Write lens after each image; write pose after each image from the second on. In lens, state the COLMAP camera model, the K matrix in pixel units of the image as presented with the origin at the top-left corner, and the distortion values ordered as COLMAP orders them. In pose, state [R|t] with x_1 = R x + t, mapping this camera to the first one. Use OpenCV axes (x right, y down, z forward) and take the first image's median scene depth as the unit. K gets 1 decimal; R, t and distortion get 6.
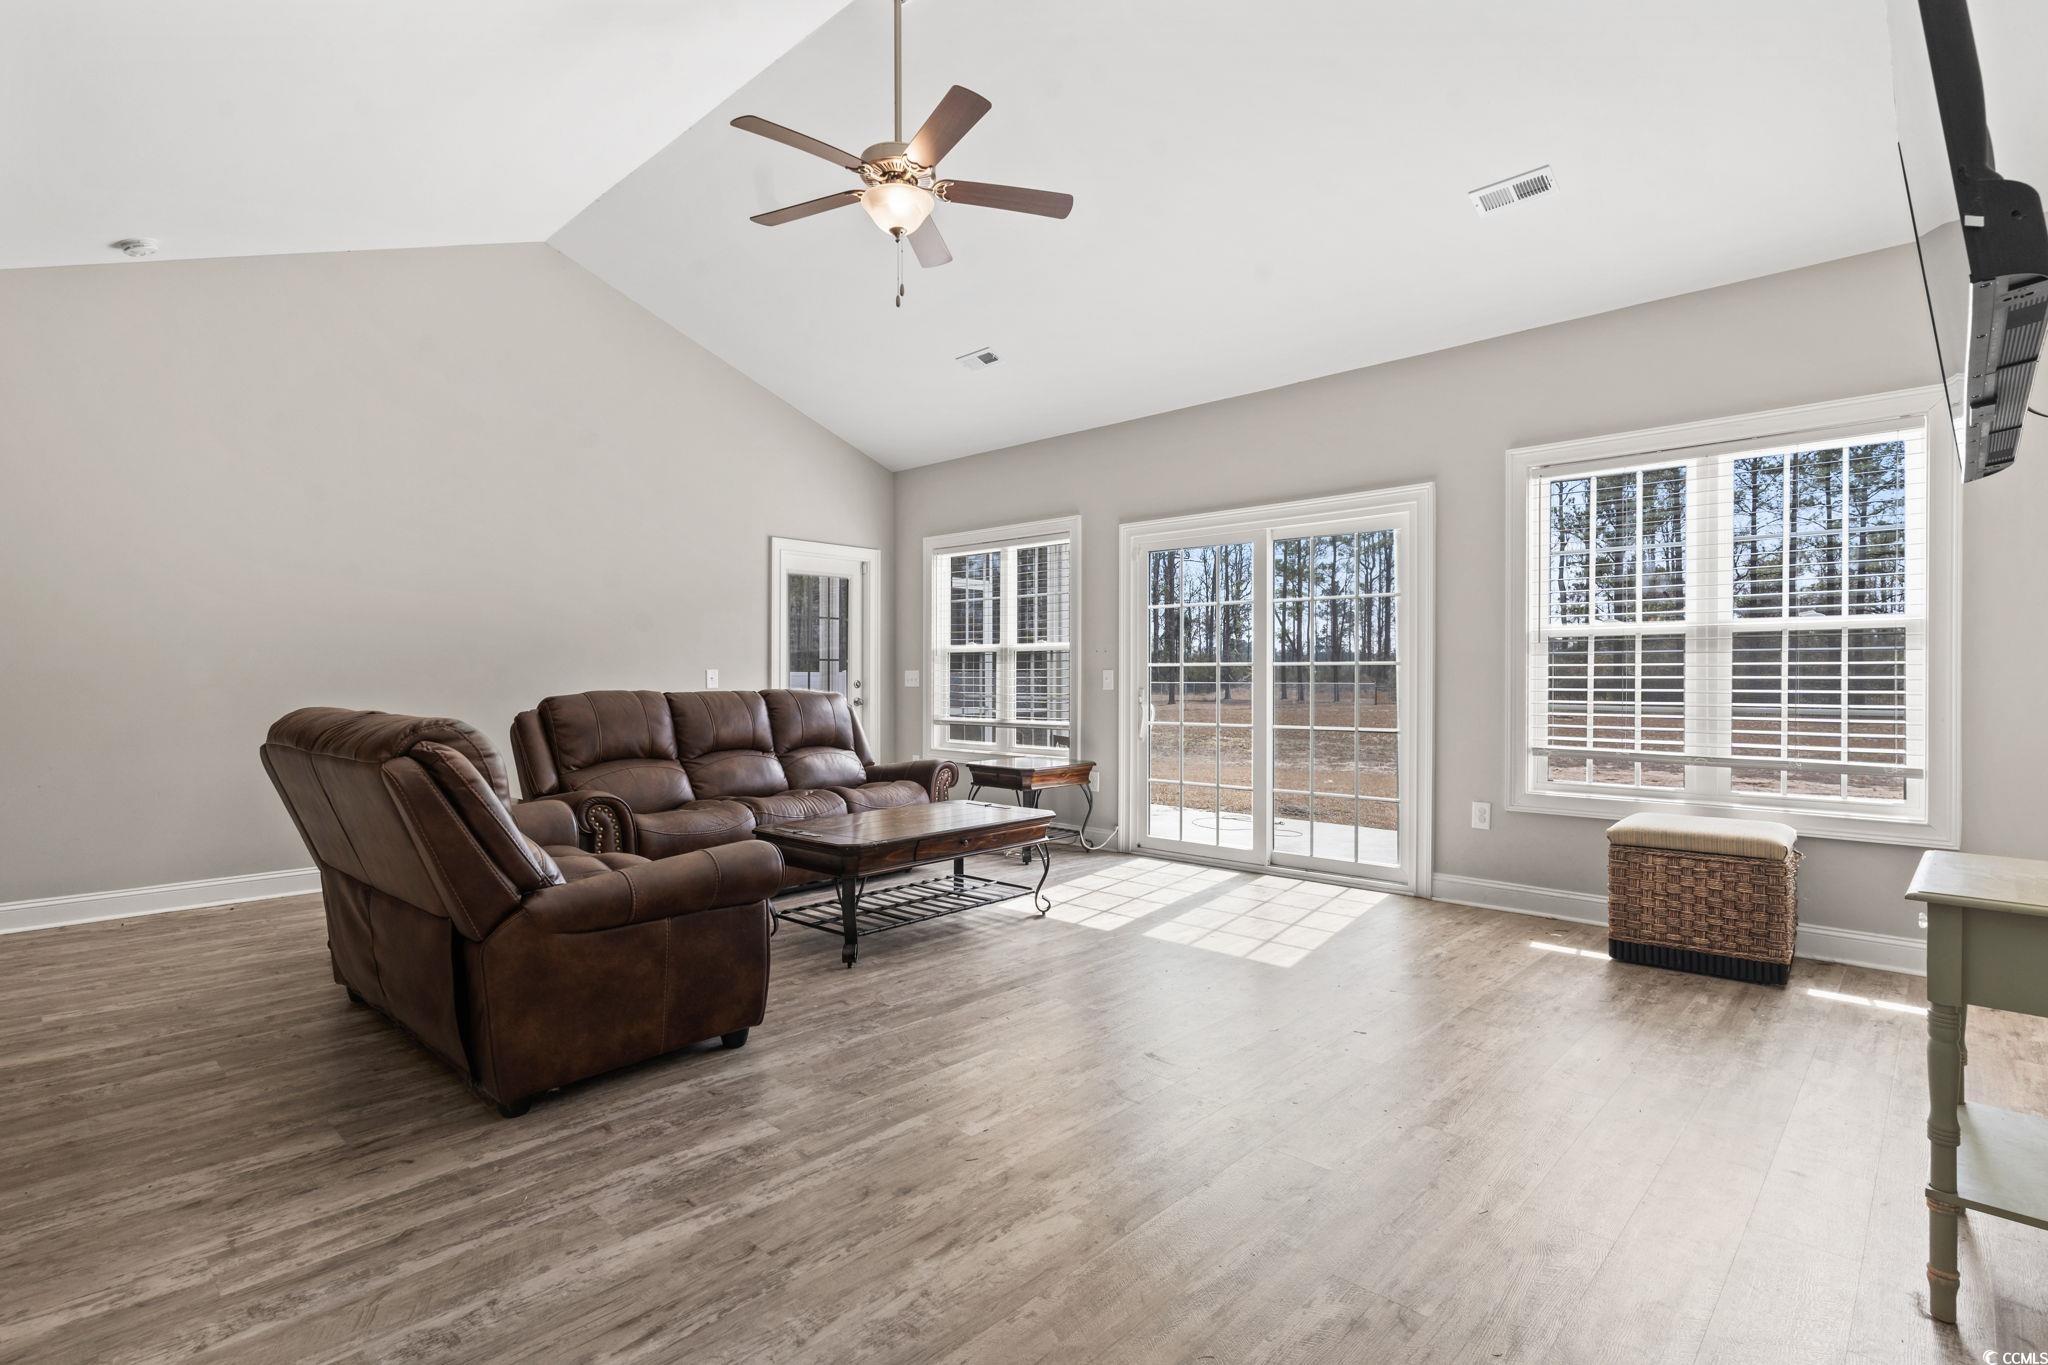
lens RADIAL K [[985.7, 0, 1022.6], [0, 985.7, 678.0], [0, 0, 1]] dist [-0.003166, -0.000858]
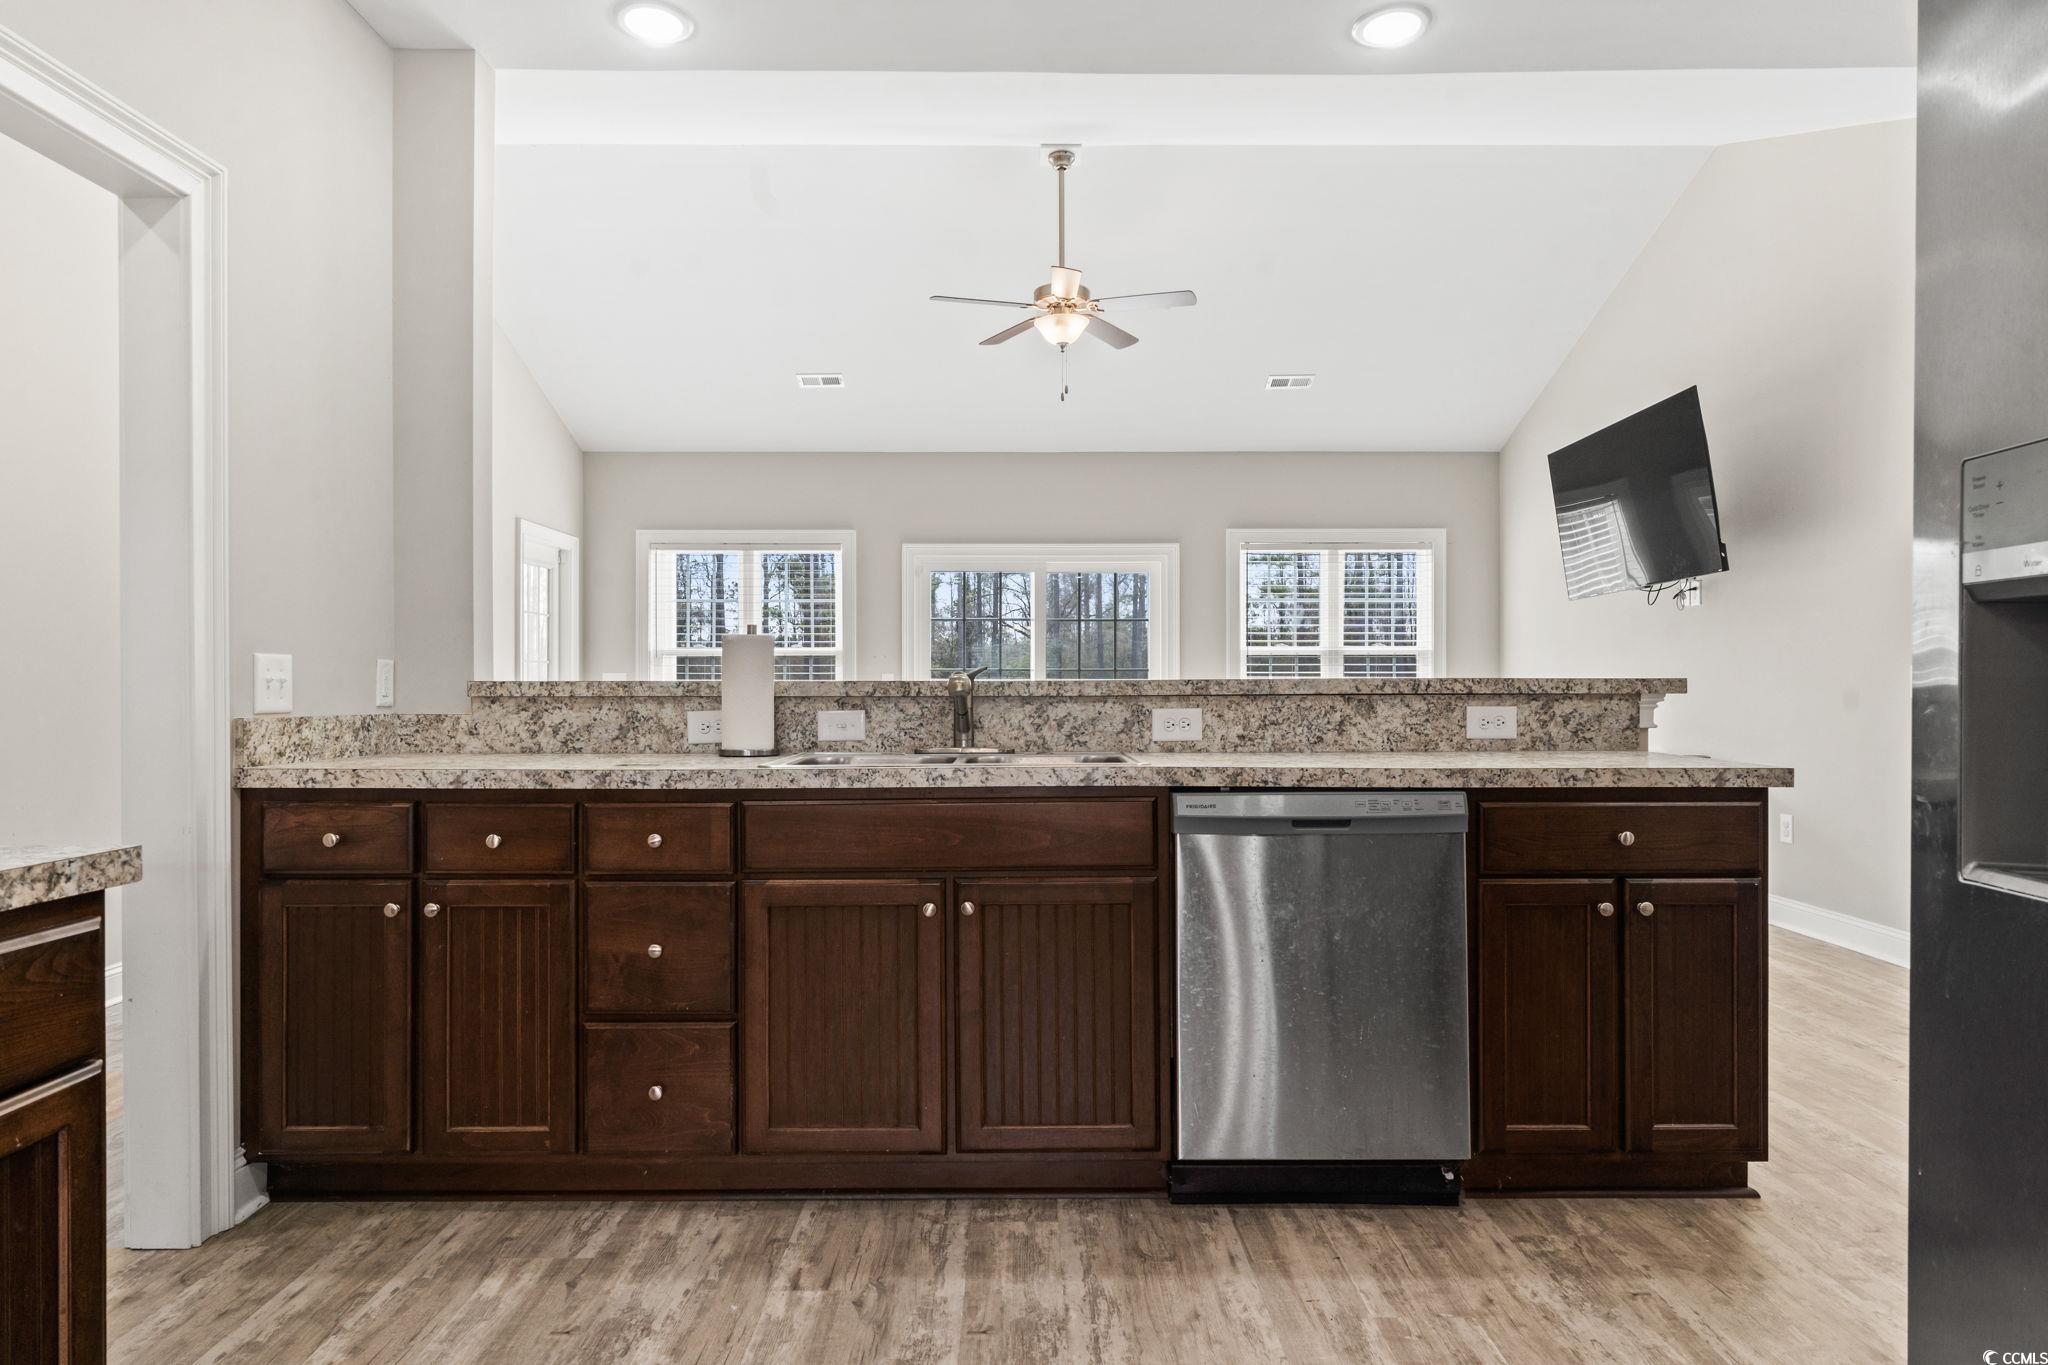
lens RADIAL K [[1199.2, 0, 1024.0], [0, 1199.2, 682.5], [0, 0, 1]] dist [0.000122, 0.000377]
pose [[0.722467, 0.000274, 0.691405, -1.290757], [0.000336, 1.000000, -0.000747, 0.004642], [-0.691405, 0.000772, 0.722467, -0.135946]]
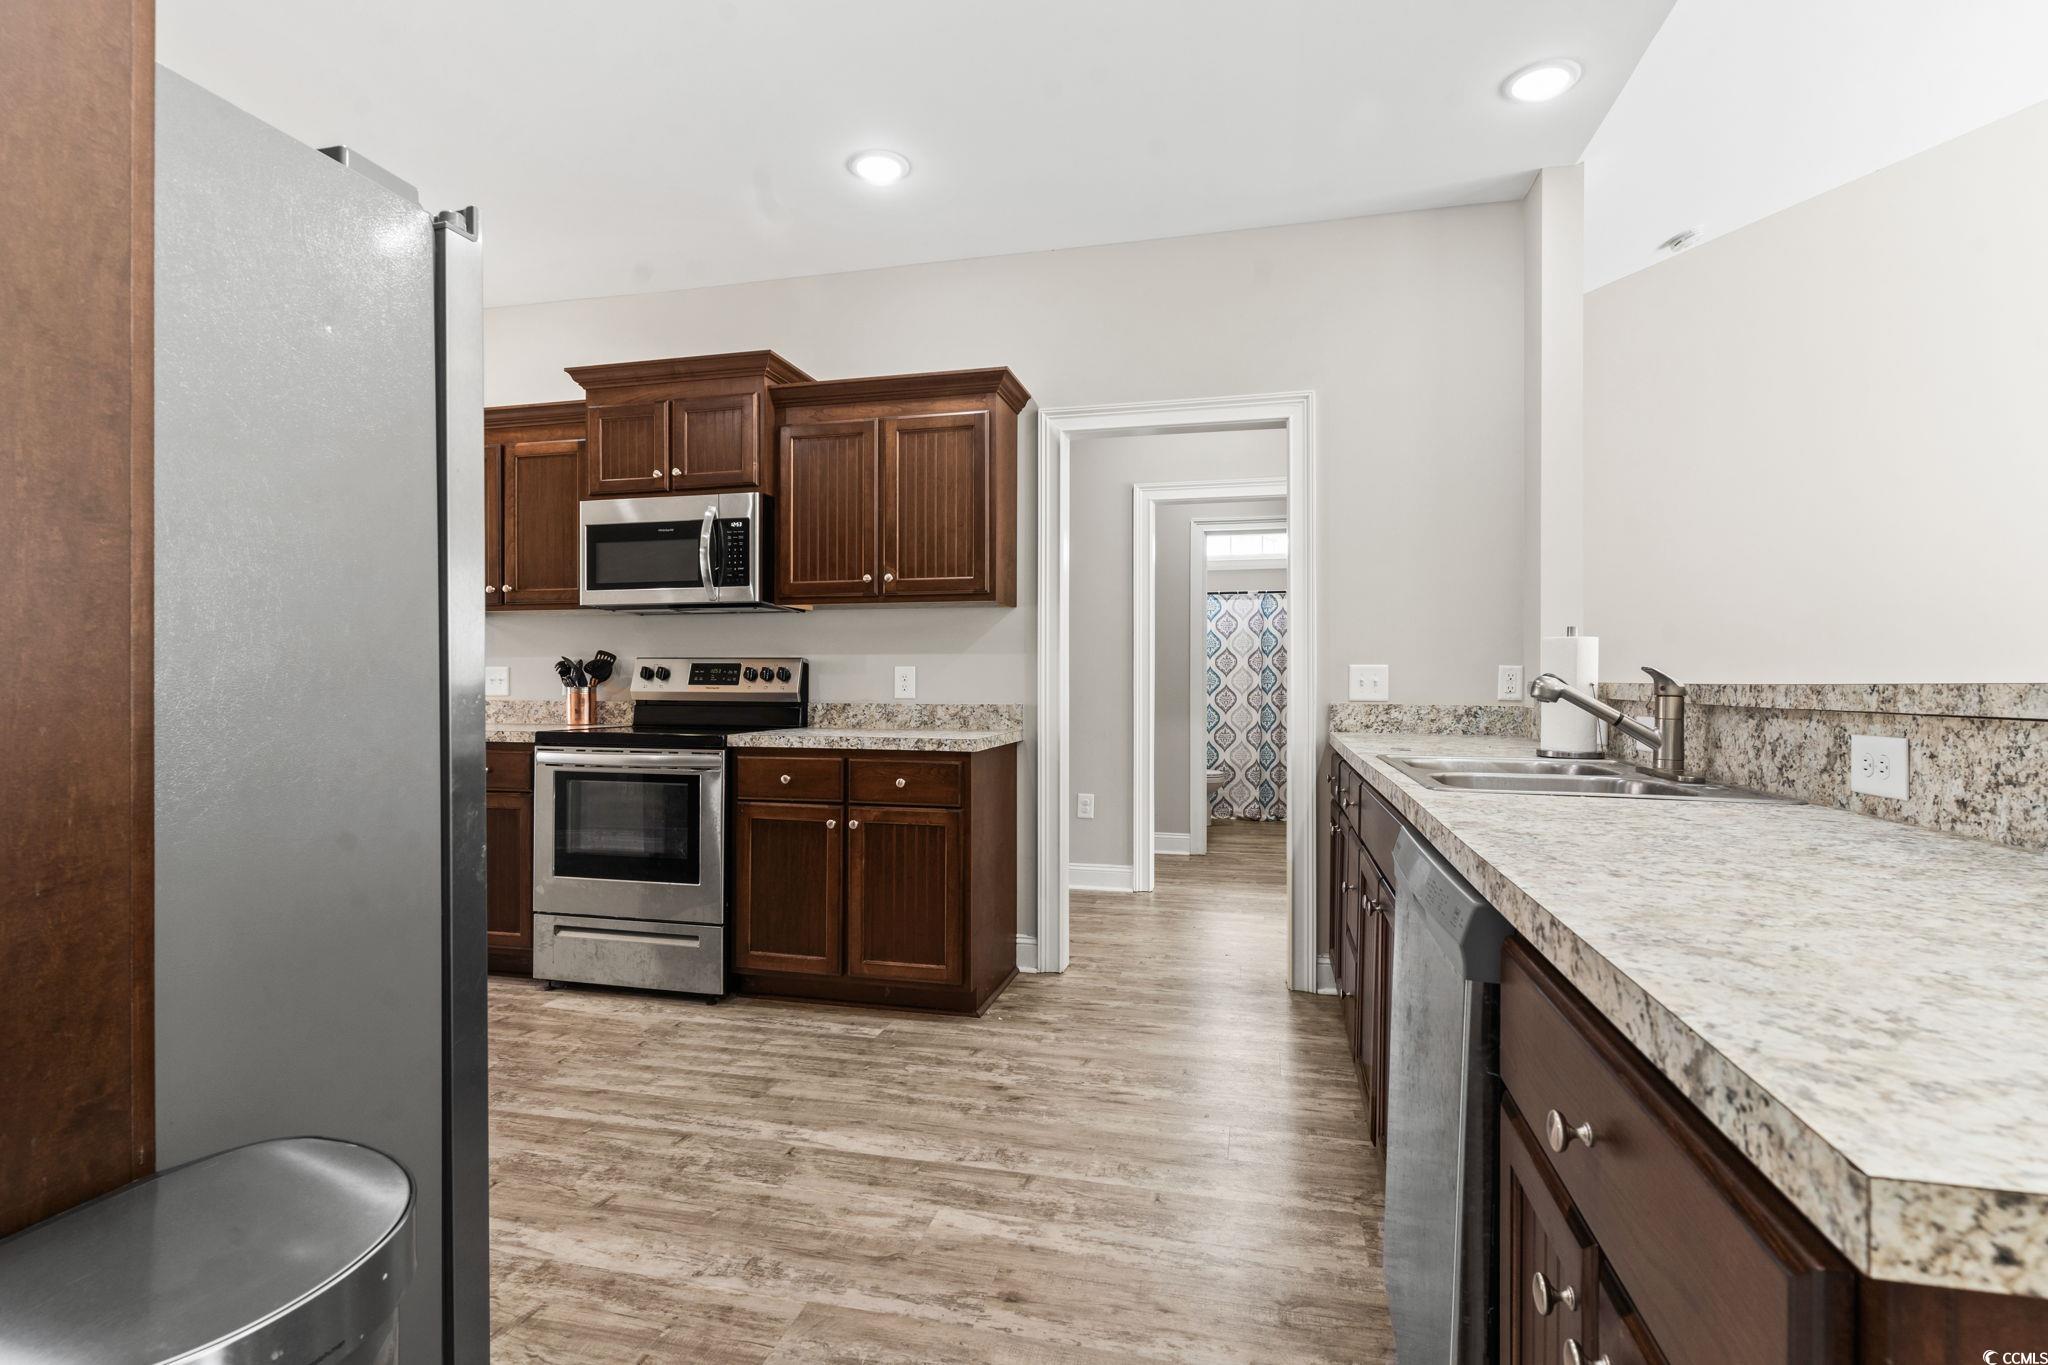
lens RADIAL K [[992.2, 0, 1020.3], [0, 992.2, 699.1], [0, 0, 1]] dist [-0.001767, 0.000088]
pose [[0.491842, 0.020976, -0.870432, -0.449528], [-0.004849, 0.999760, 0.021352, 0.001551], [0.870671, -0.006281, 0.491826, -0.072362]]
